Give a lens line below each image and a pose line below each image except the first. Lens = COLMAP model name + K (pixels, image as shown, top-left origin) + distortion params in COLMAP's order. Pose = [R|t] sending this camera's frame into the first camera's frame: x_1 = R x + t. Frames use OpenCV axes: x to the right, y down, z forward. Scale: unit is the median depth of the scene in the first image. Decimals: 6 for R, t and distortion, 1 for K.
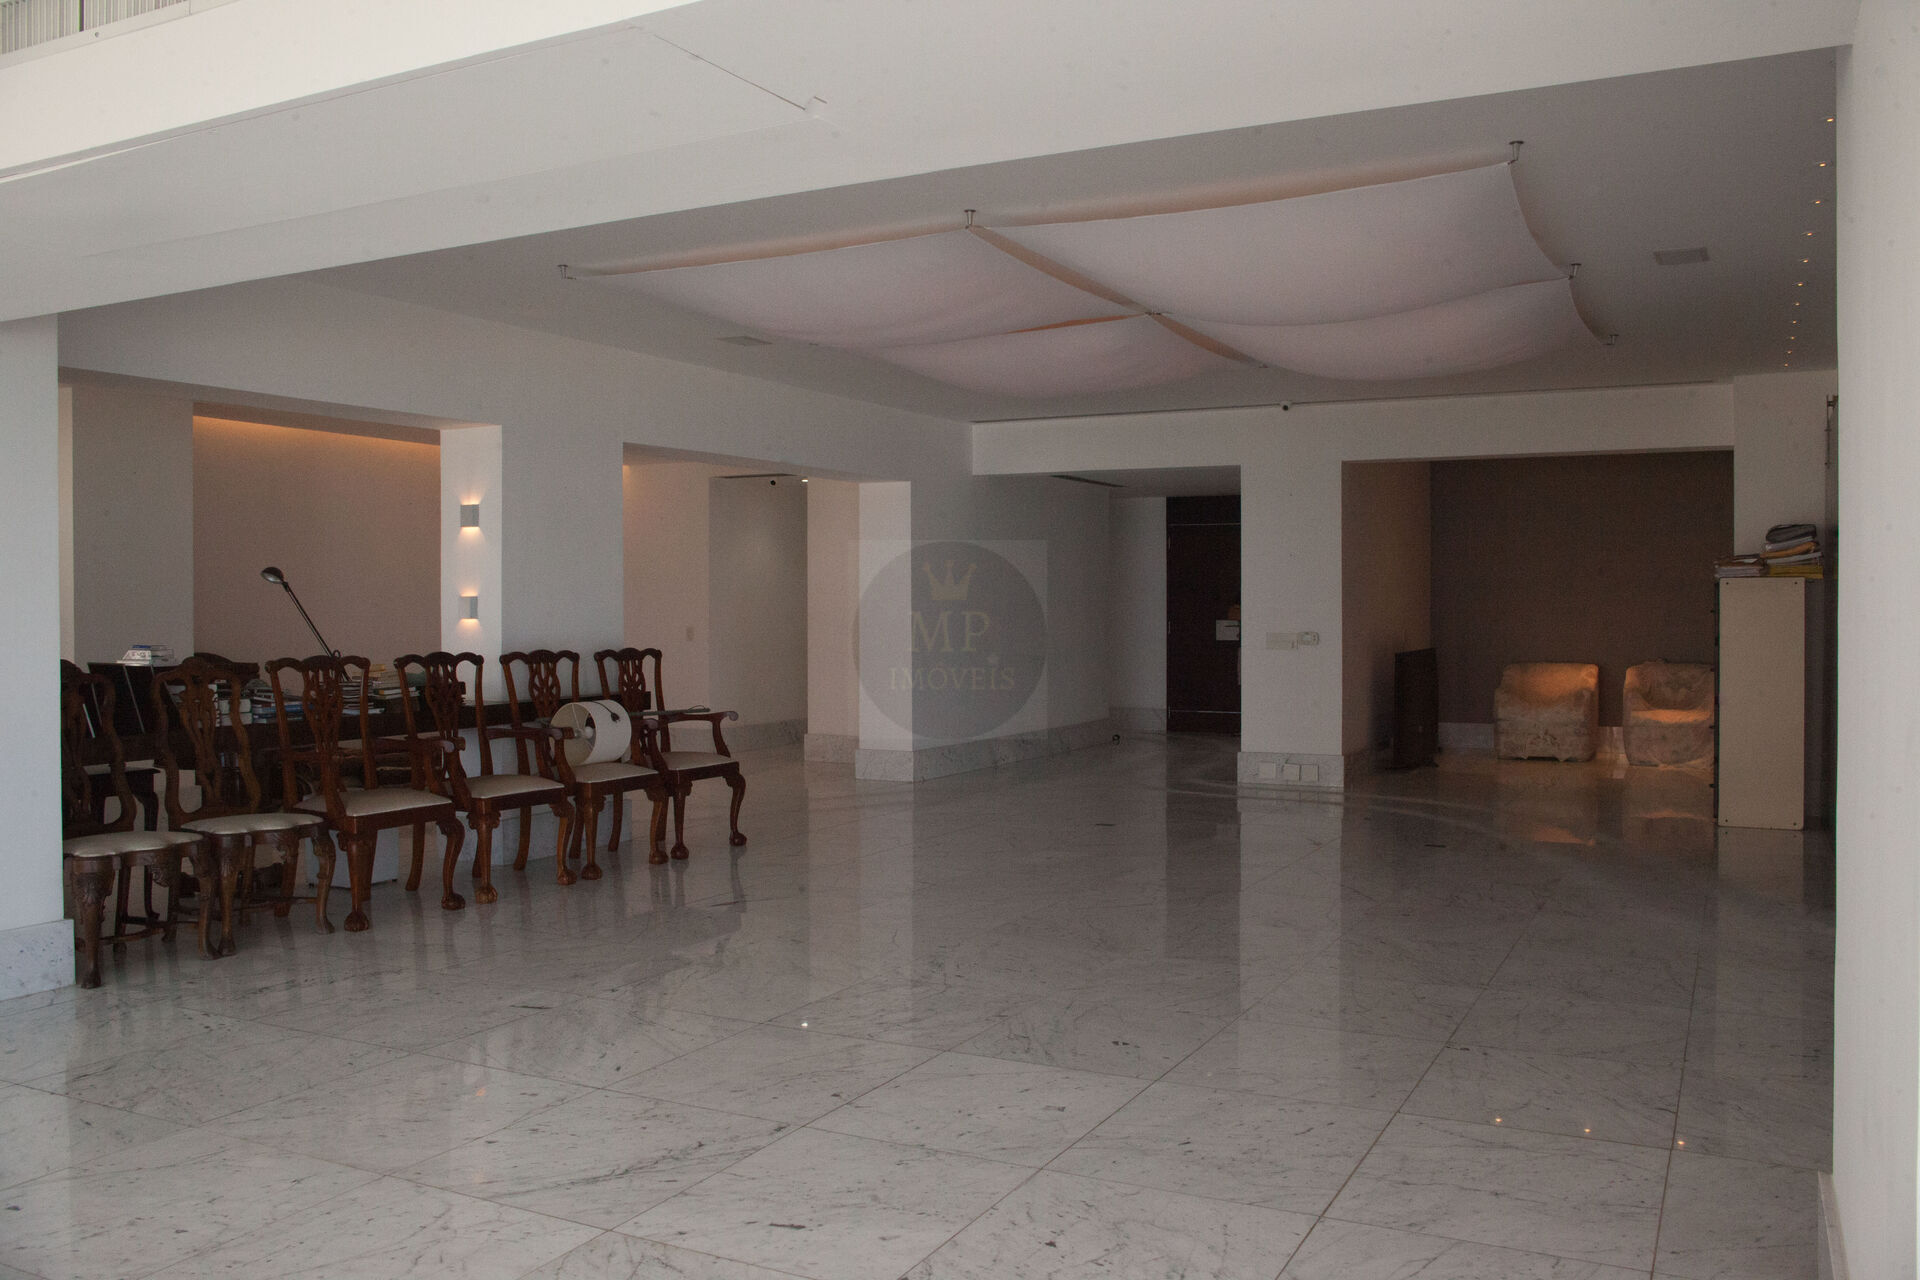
lens RADIAL K [[1567.0, 0, 969.1], [0, 1567.0, 600.8], [0, 0, 1]] dist [-0.096850, 0.083480]
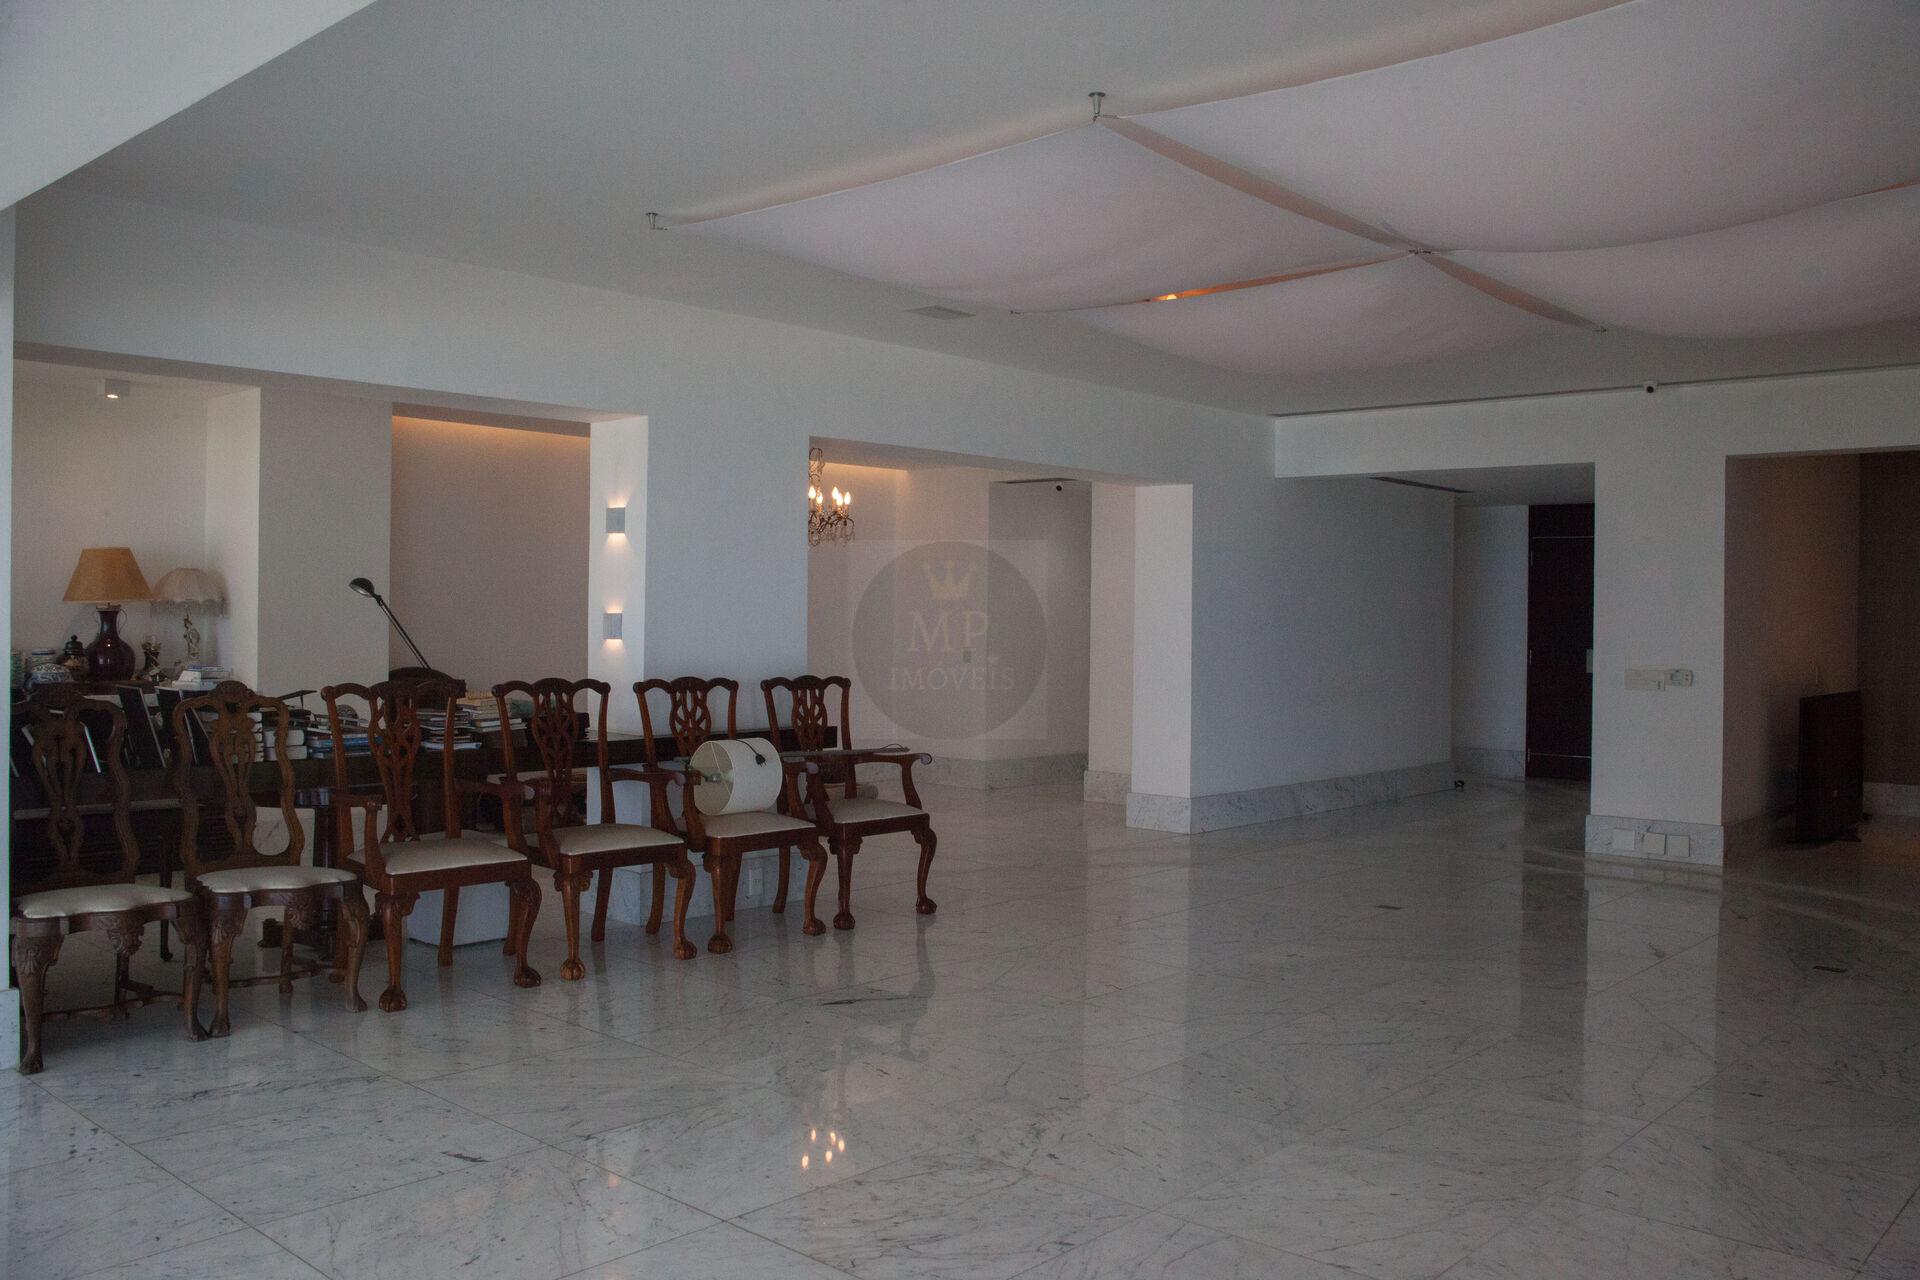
lens RADIAL K [[1567.0, 0, 972.6], [0, 1567.0, 604.6], [0, 0, 1]] dist [-0.096850, 0.083480]
pose [[0.967955, 0.011624, -0.250853, 0.091600], [-0.013476, 0.999893, -0.005667, -0.005488], [0.250761, 0.008866, 0.968008, 0.204303]]
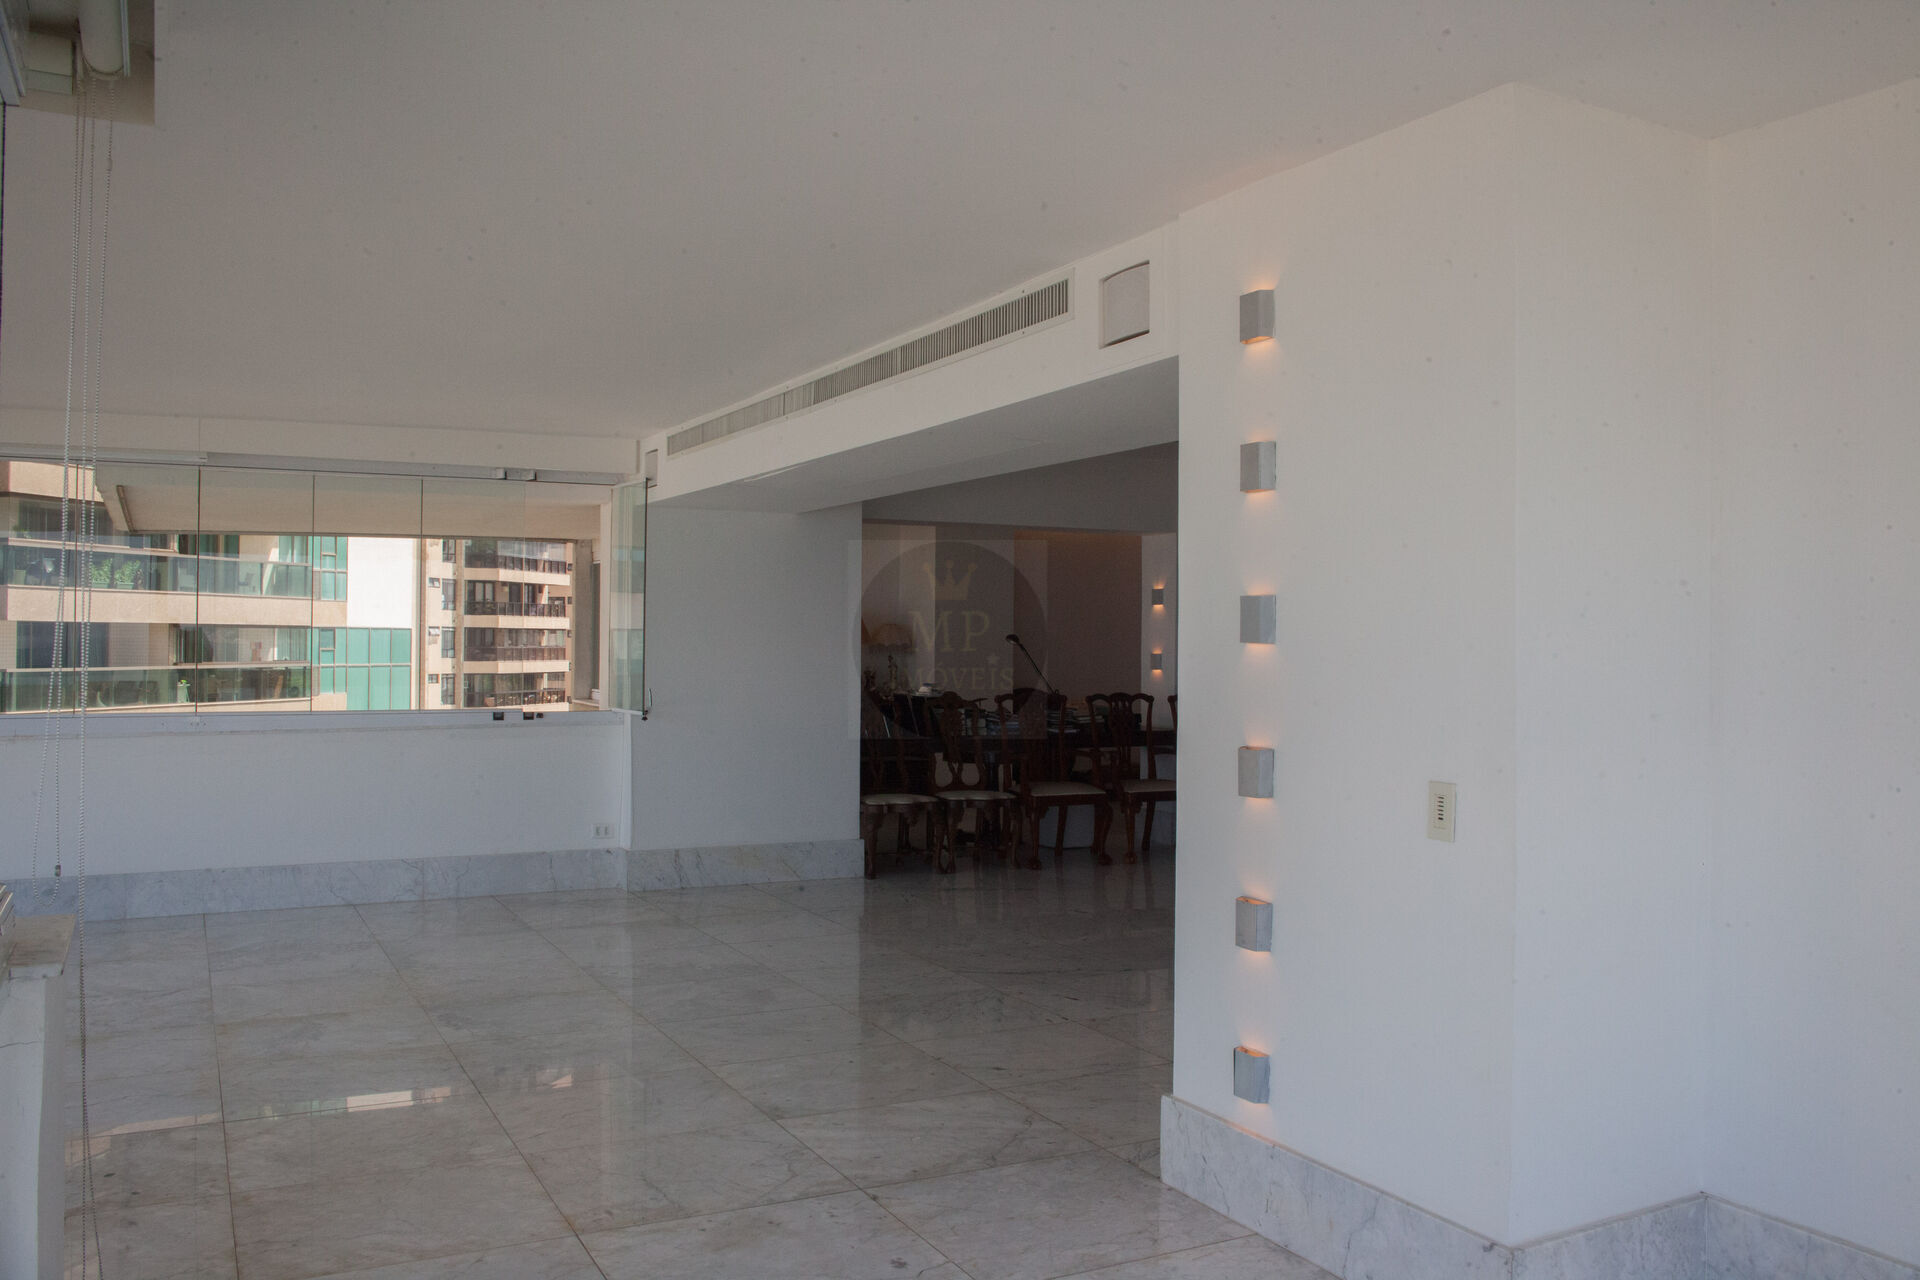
lens RADIAL K [[1567.0, 0, 952.7], [0, 1567.0, 635.1], [0, 0, 1]] dist [-0.096850, 0.083480]
pose [[0.811398, 0.008320, -0.584435, 0.357620], [-0.010333, 0.999947, -0.000111, -0.017667], [0.584403, 0.006129, 0.811441, -0.261607]]
